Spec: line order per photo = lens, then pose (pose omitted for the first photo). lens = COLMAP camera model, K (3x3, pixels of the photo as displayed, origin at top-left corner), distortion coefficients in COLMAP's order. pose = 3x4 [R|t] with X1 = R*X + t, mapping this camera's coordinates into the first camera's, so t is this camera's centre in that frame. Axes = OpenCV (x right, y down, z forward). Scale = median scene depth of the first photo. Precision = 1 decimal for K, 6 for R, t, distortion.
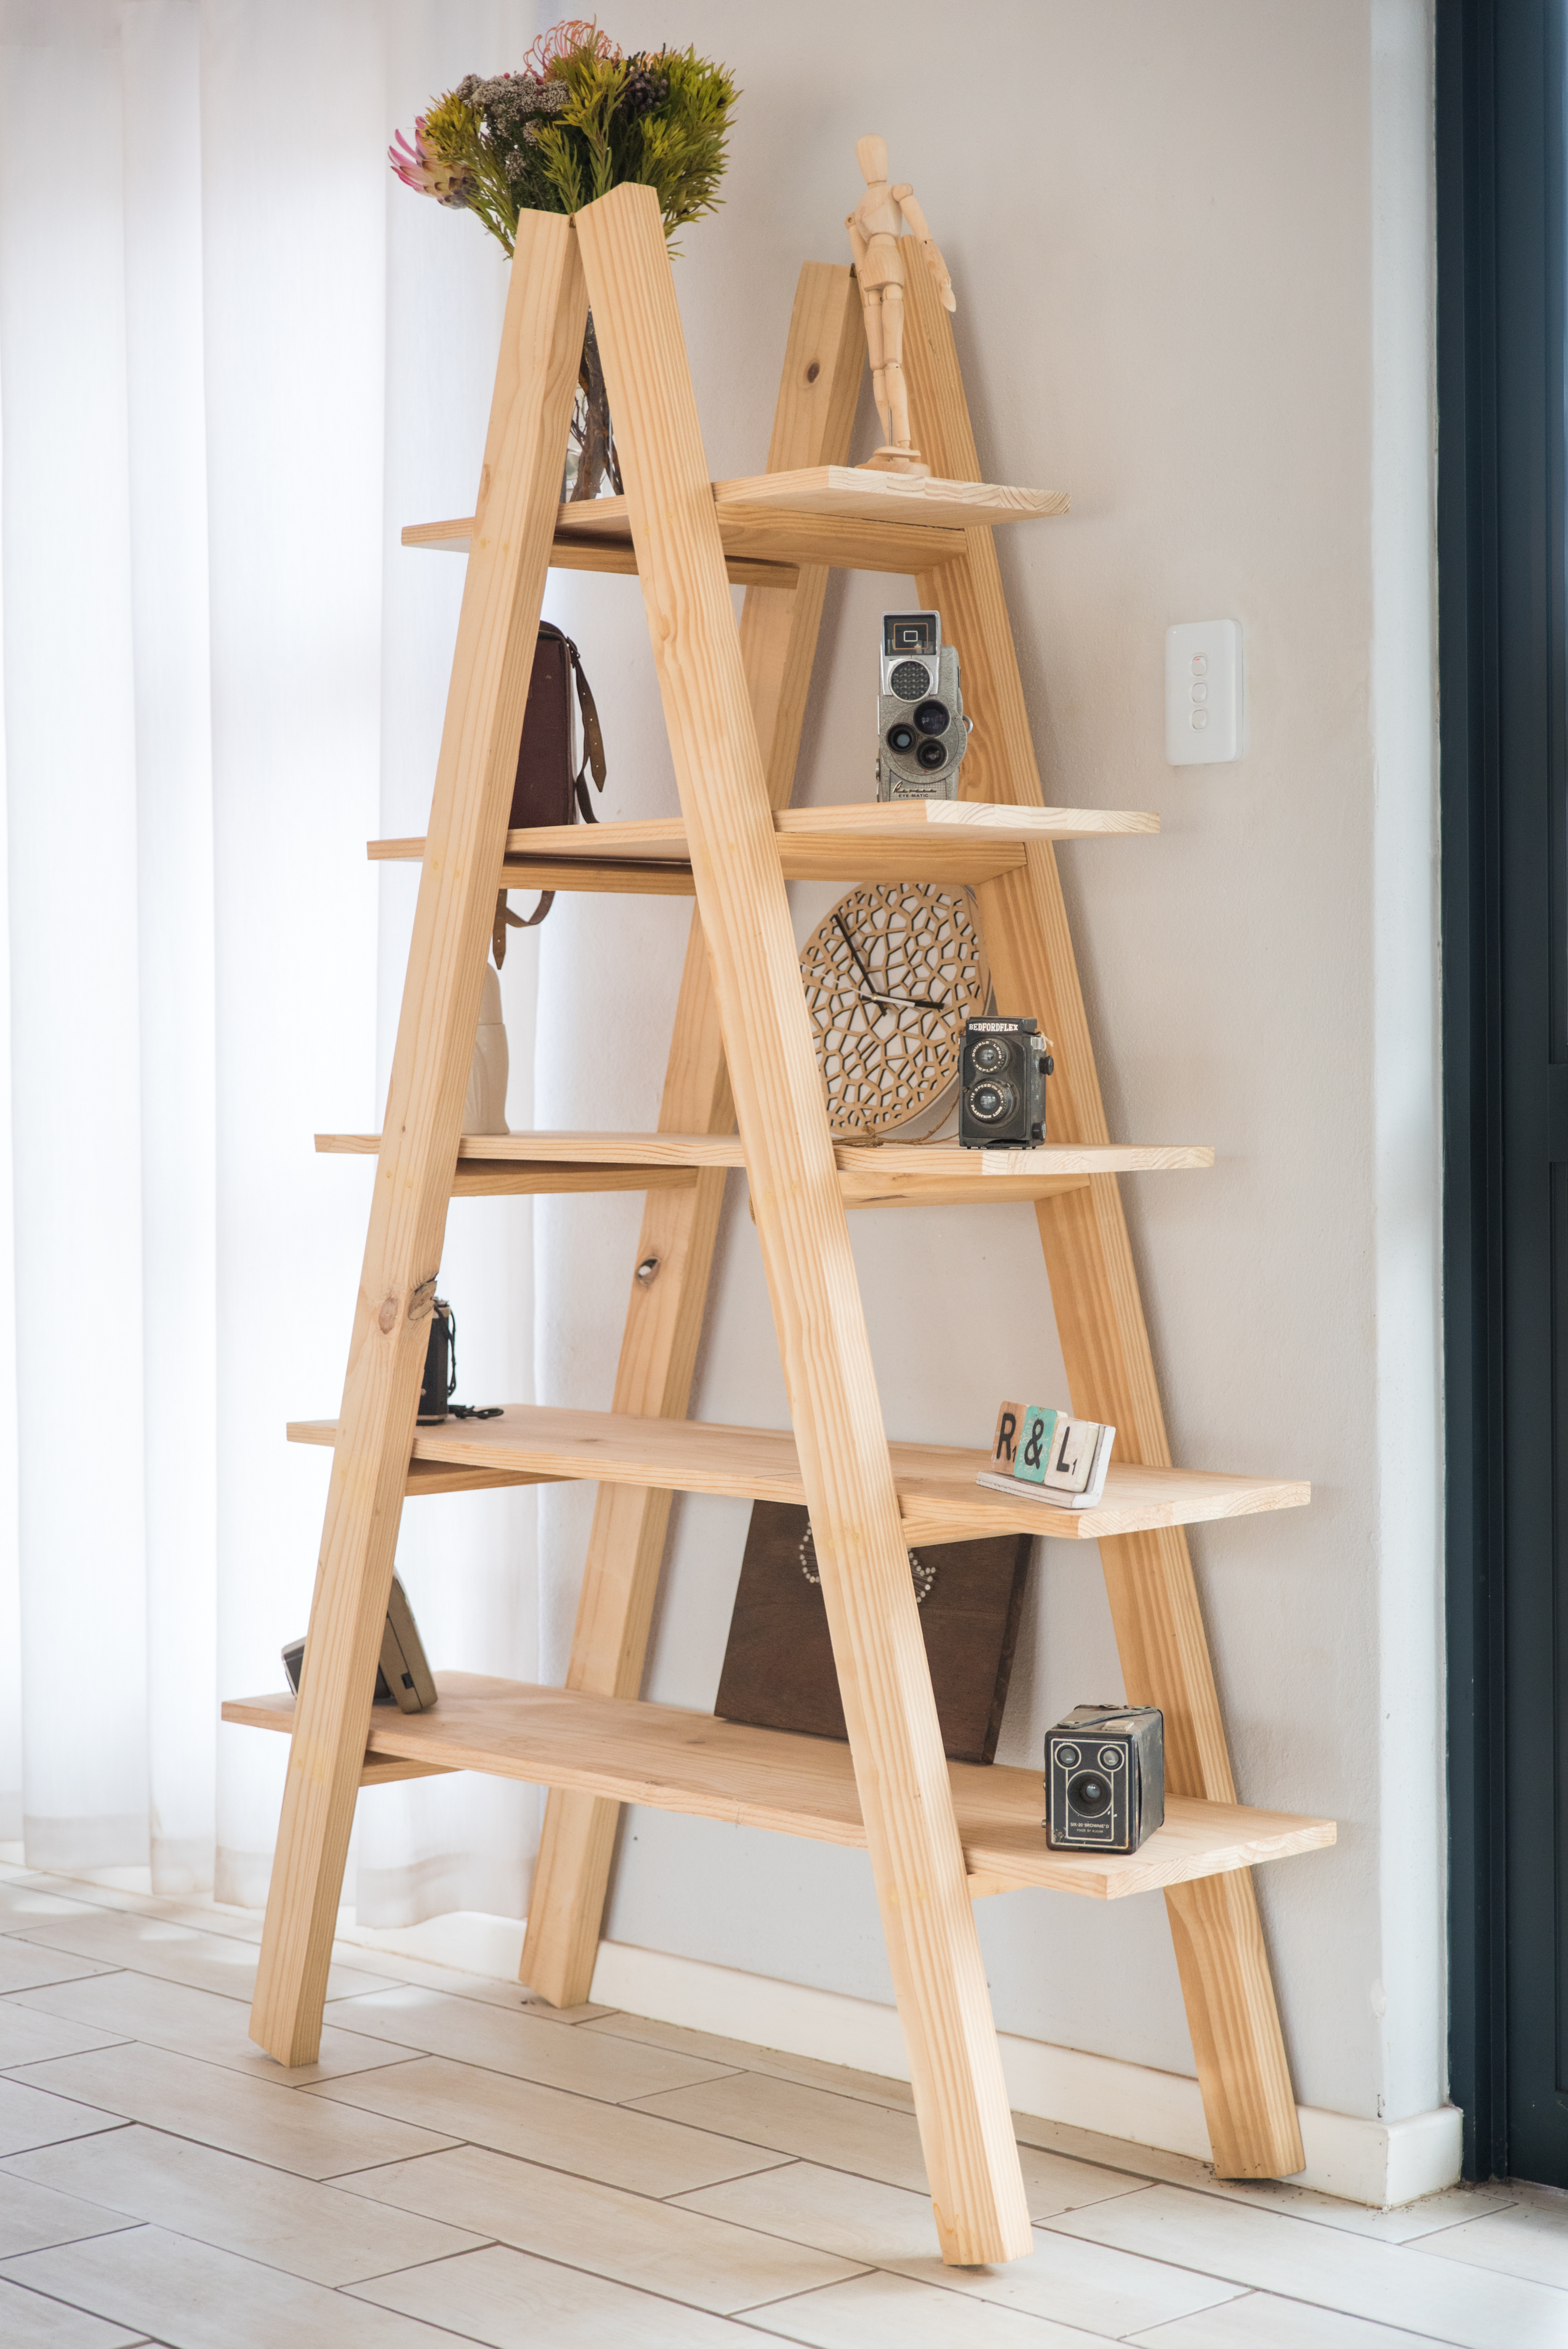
lens RADIAL K [[3989.8, 0, 784.0], [0, 3989.8, 1174.5], [0, 0, 1]] dist [0.032751, 0.089577]
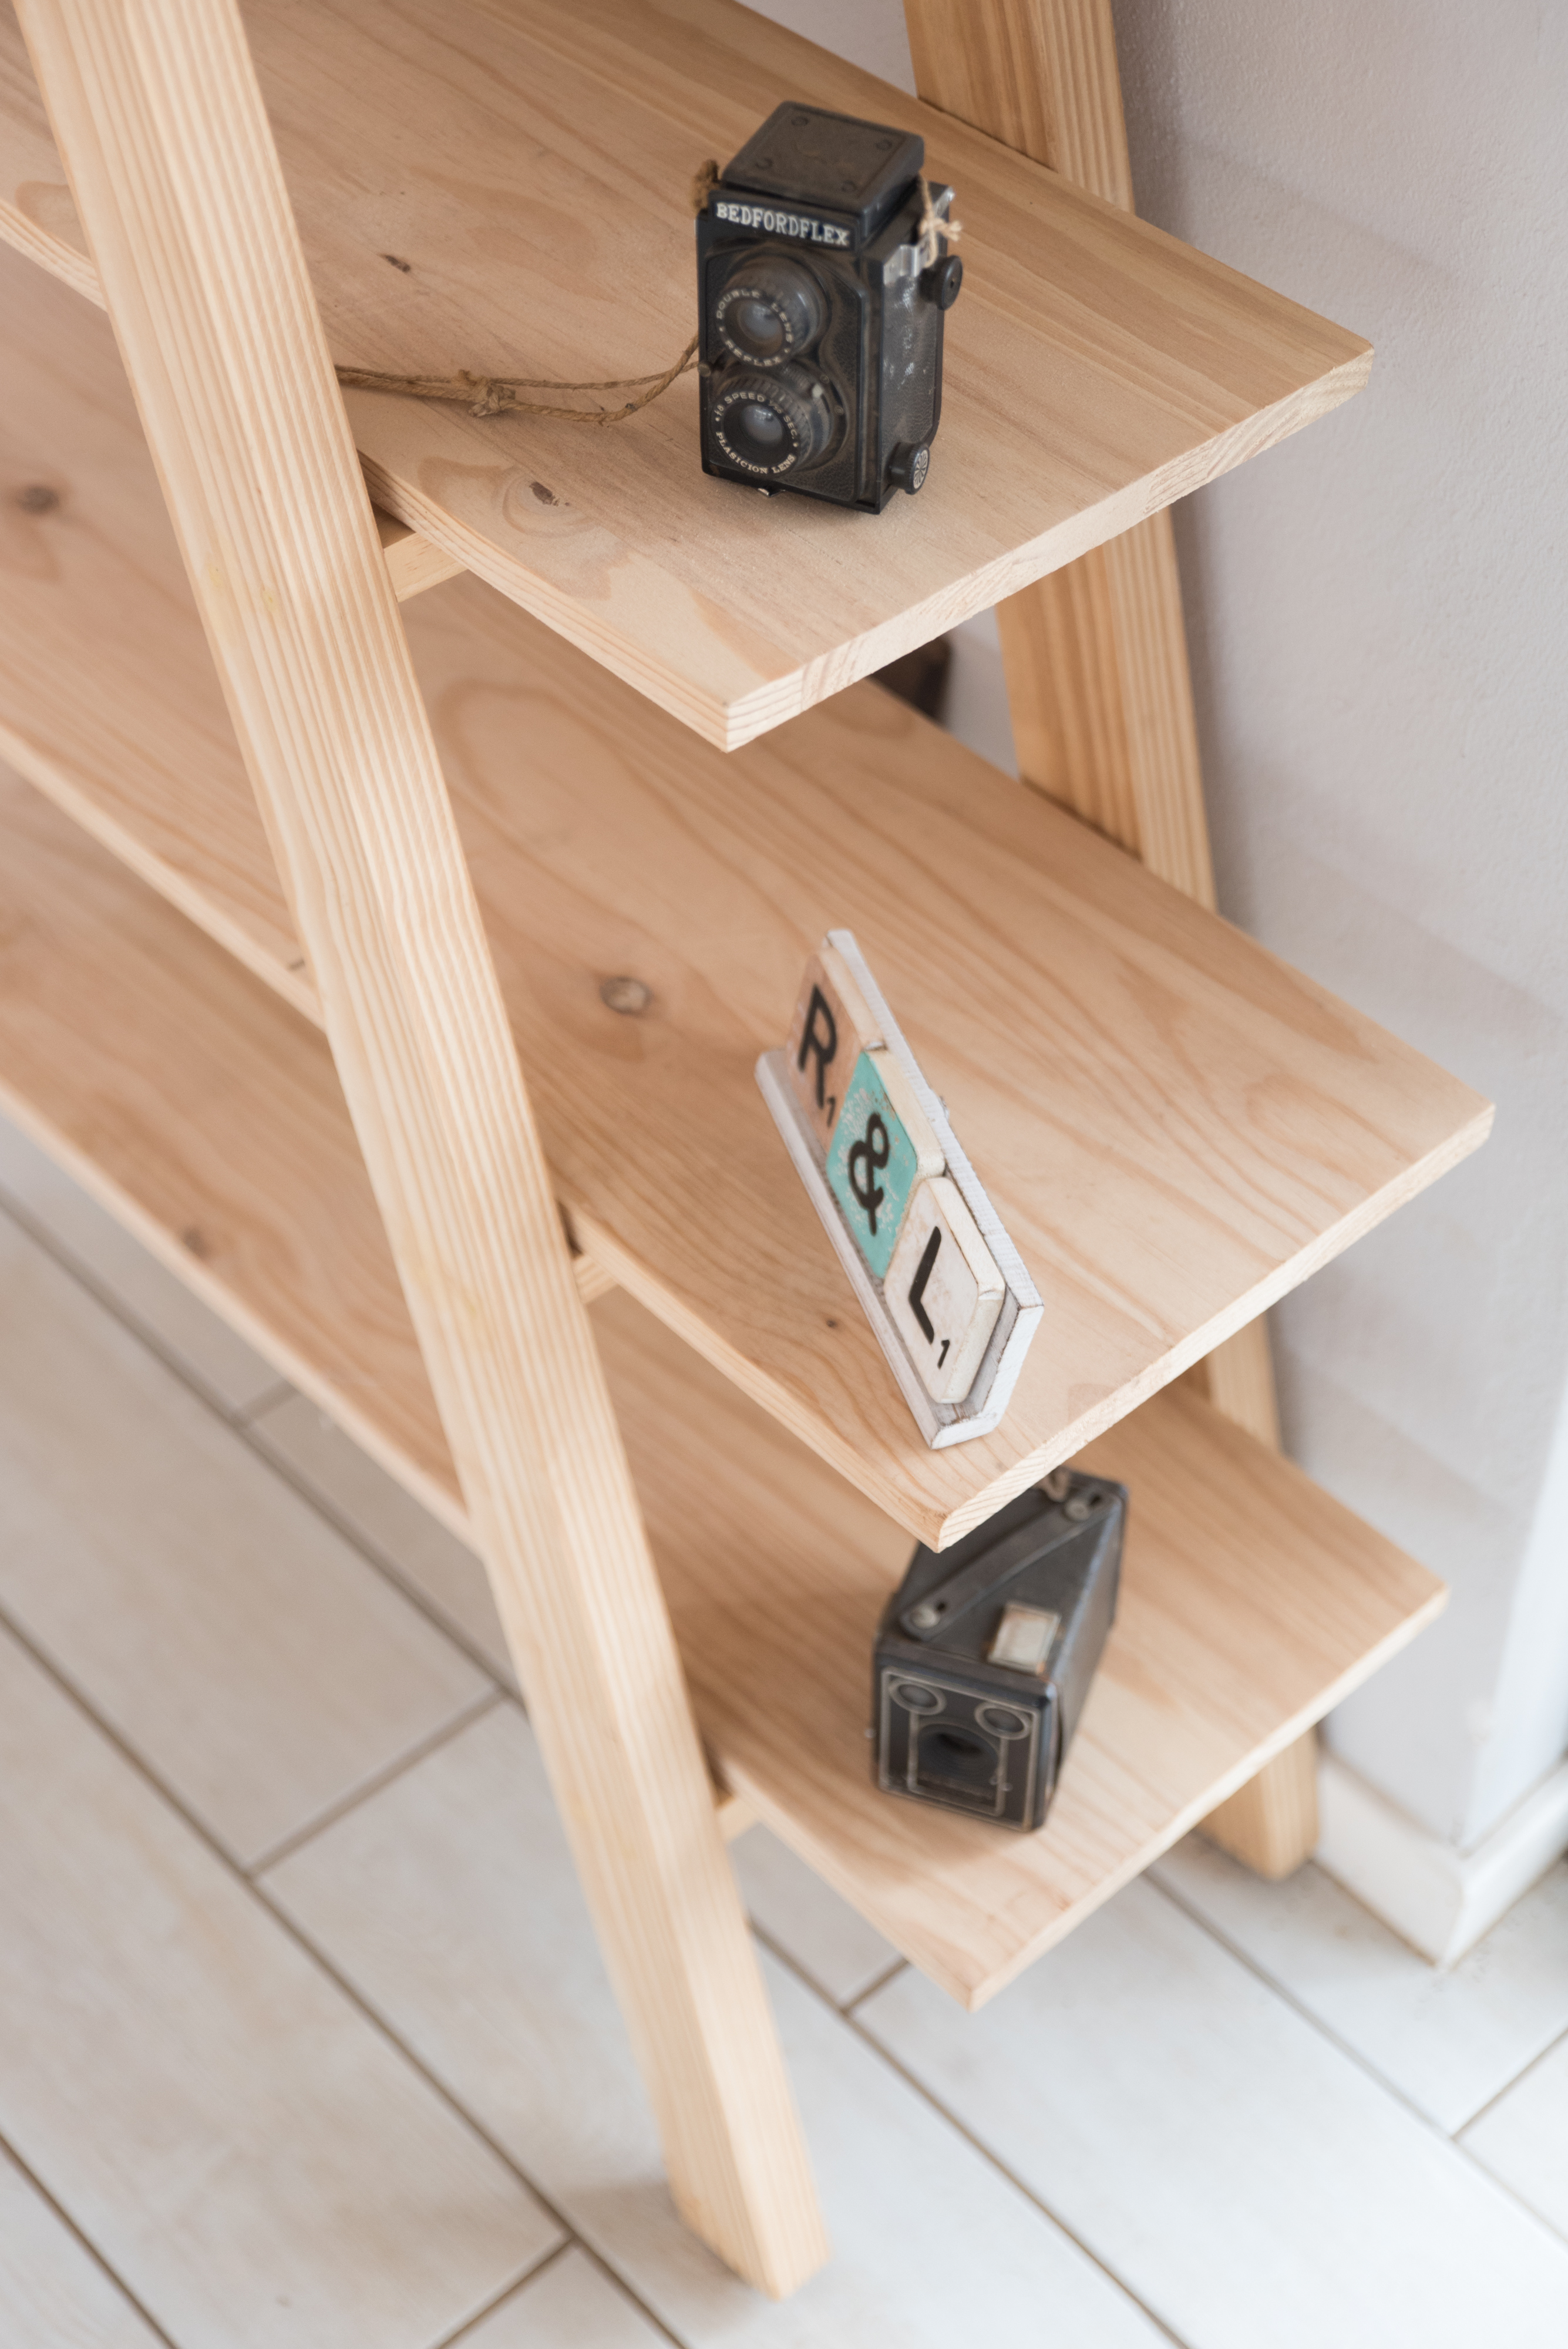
lens RADIAL K [[3368.2, 0, 784.0], [0, 3368.2, 1174.5], [0, 0, 1]] dist [-0.006735, -0.013813]
pose [[0.999443, 0.022349, -0.024785, 0.055612], [0.001317, 0.715653, 0.698454, -0.166269], [0.033347, -0.698098, 0.715225, 0.654069]]
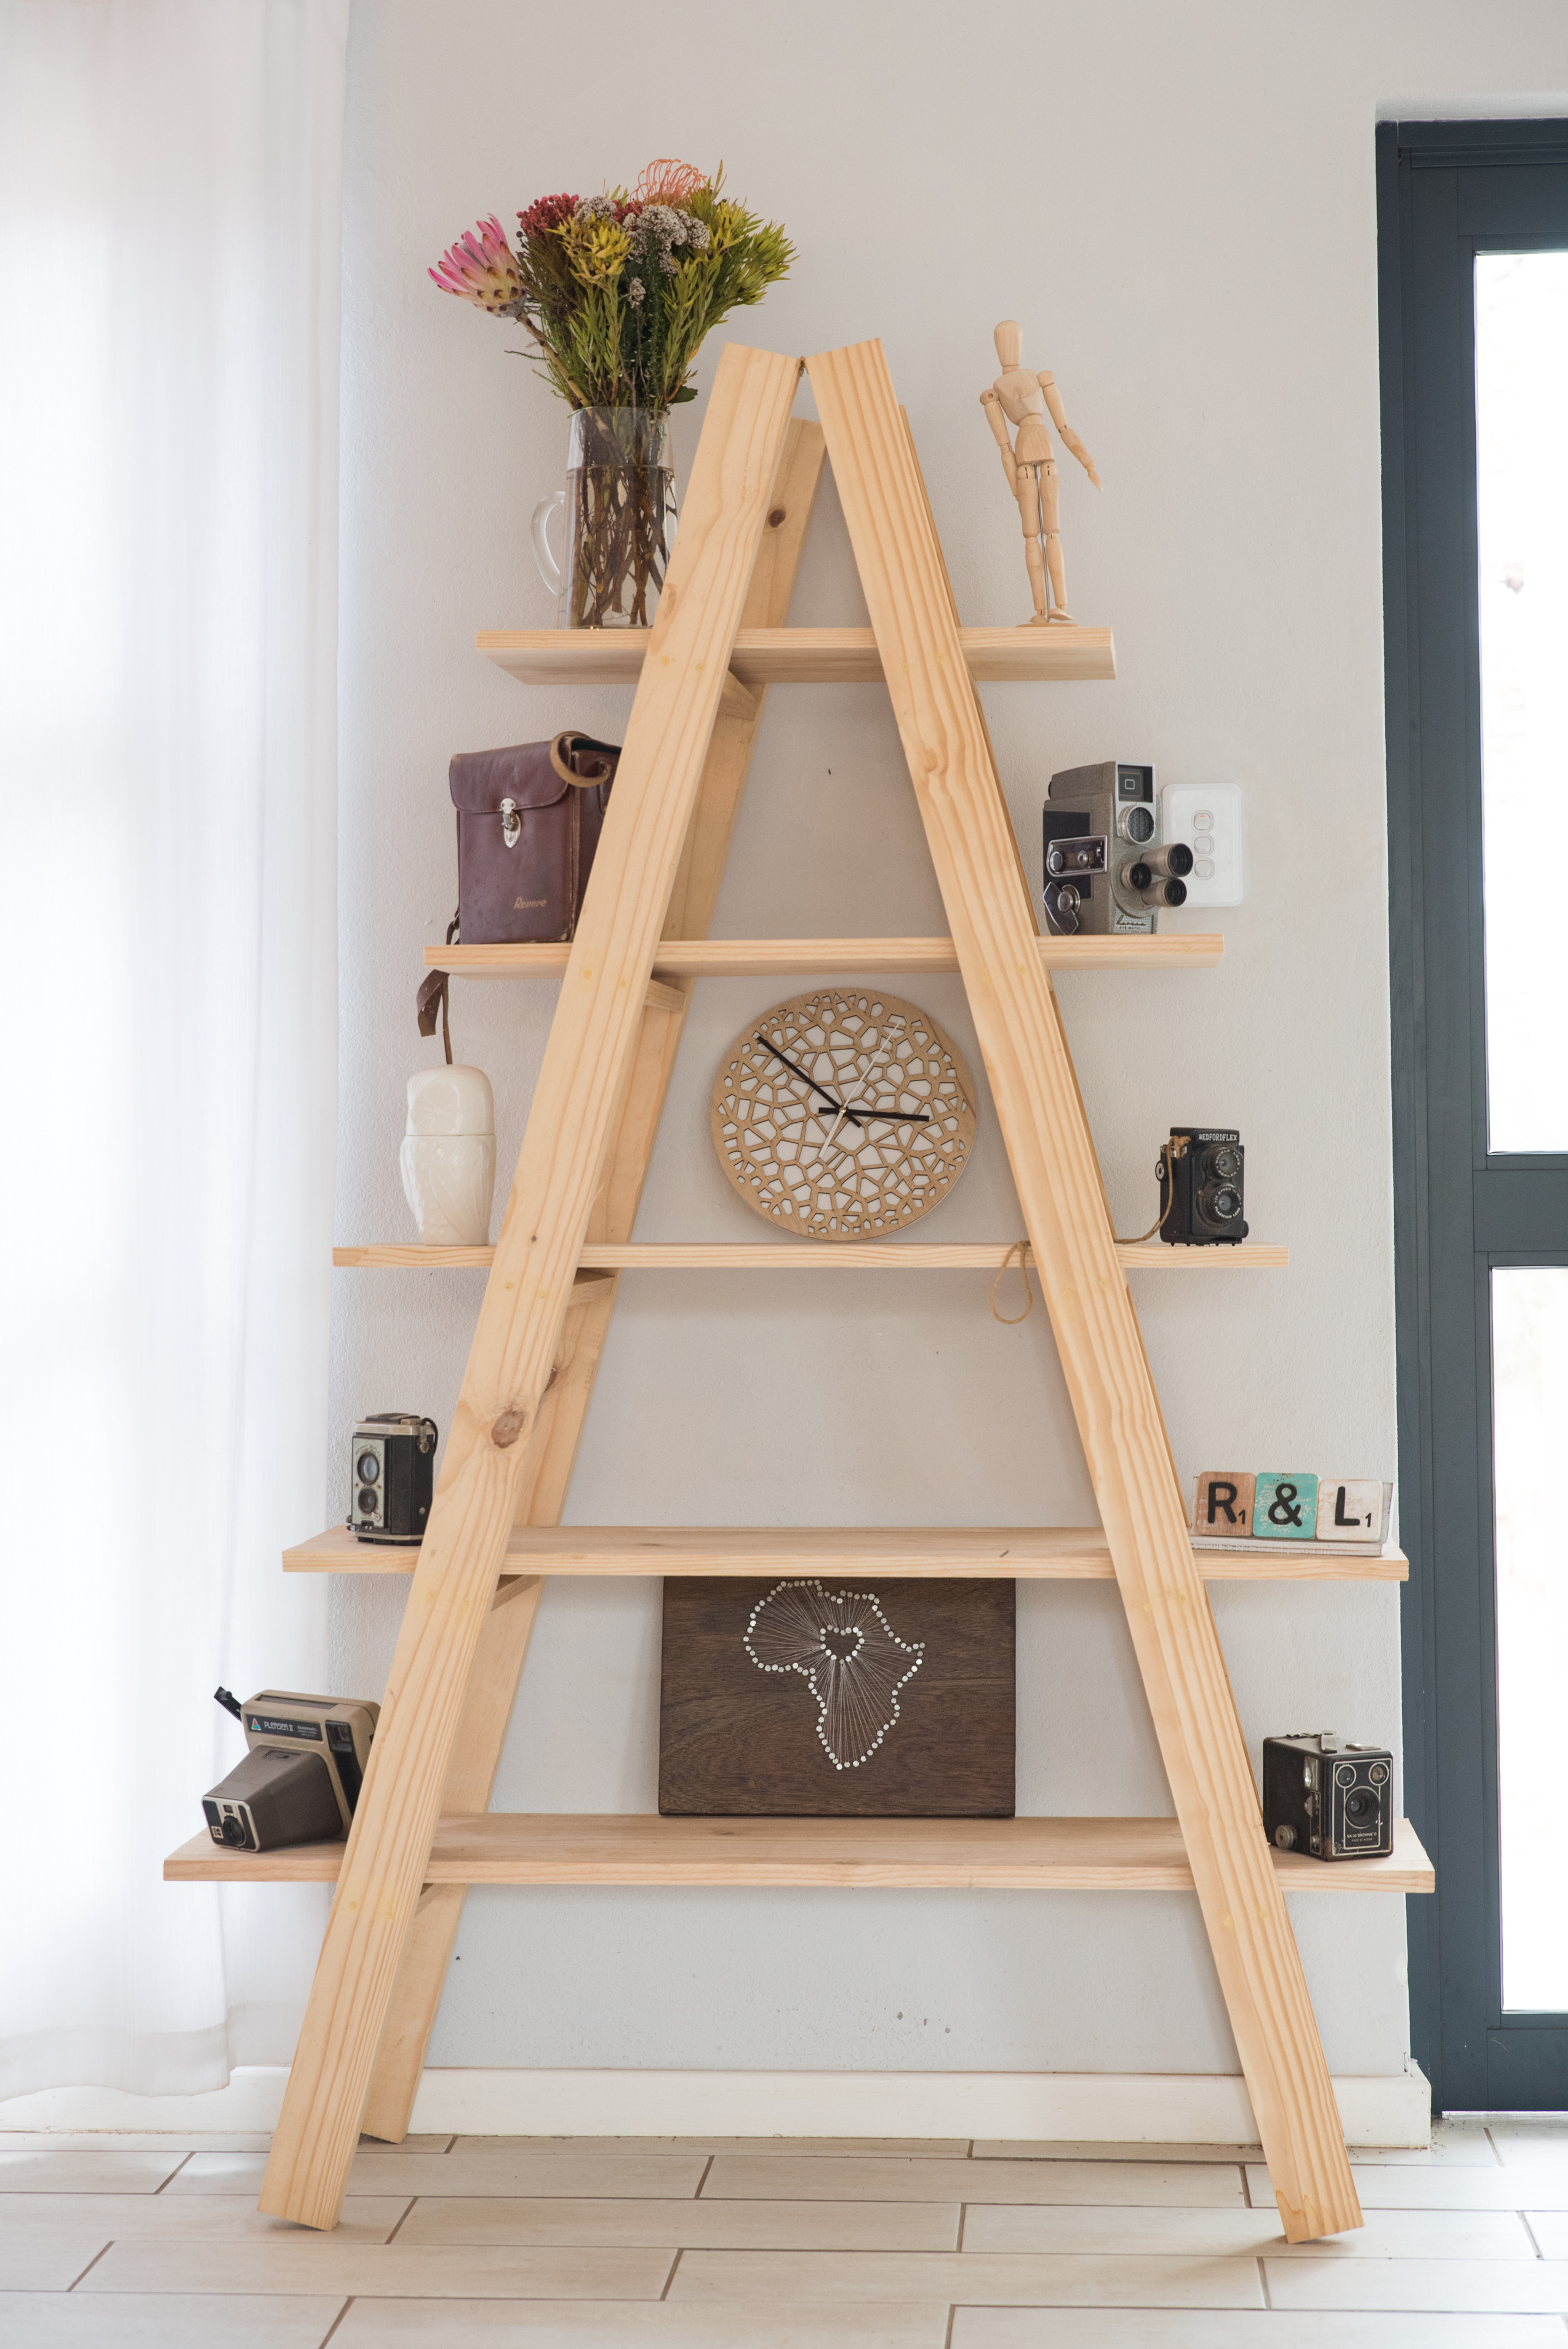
lens RADIAL K [[4166.4, 0, 784.0], [0, 4166.4, 1174.5], [0, 0, 1]] dist [0.039484, 0.107123]
pose [[0.742221, -0.001487, 0.670153, -0.739503], [0.024279, 0.999401, -0.024672, -0.000398], [-0.669715, 0.034582, 0.741813, 0.190903]]
